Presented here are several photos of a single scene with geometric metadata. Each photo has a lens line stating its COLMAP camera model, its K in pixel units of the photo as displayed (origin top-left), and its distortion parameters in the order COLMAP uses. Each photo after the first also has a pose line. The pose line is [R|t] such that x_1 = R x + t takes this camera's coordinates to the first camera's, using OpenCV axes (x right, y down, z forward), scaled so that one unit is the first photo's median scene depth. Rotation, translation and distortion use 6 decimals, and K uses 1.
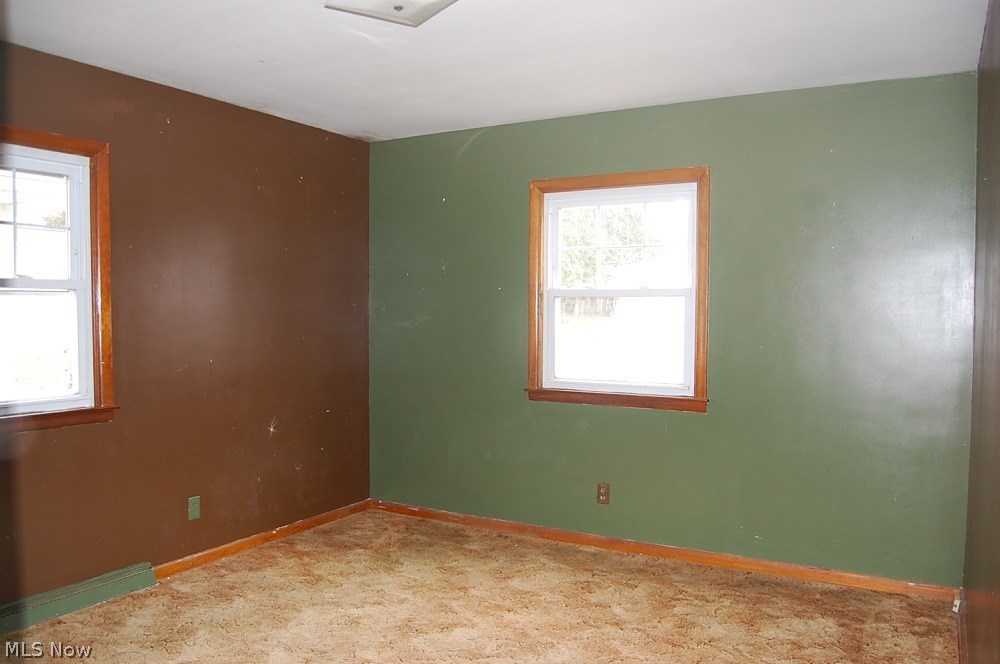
lens RADIAL K [[772.0, 0, 496.2], [0, 772.0, 338.3], [0, 0, 1]] dist [-0.079412, 0.011120]
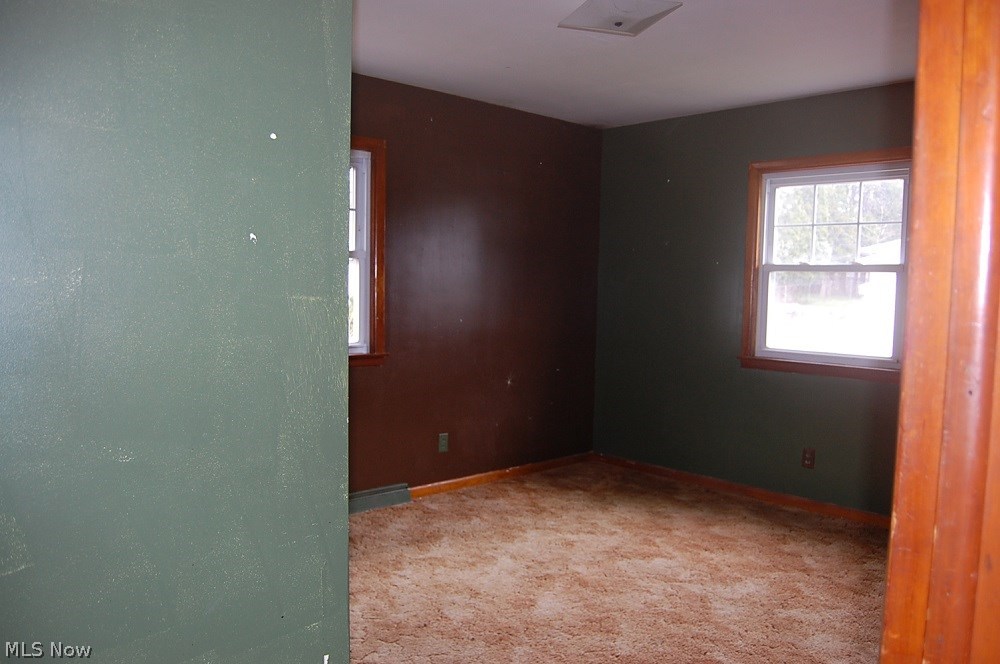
lens RADIAL K [[772.0, 0, 493.6], [0, 772.0, 326.5], [0, 0, 1]] dist [-0.079412, 0.011120]
pose [[0.951504, 0.033885, -0.305766, 0.047873], [-0.029570, 0.999387, 0.018736, 0.016683], [0.306213, -0.008786, 0.951922, -0.144861]]
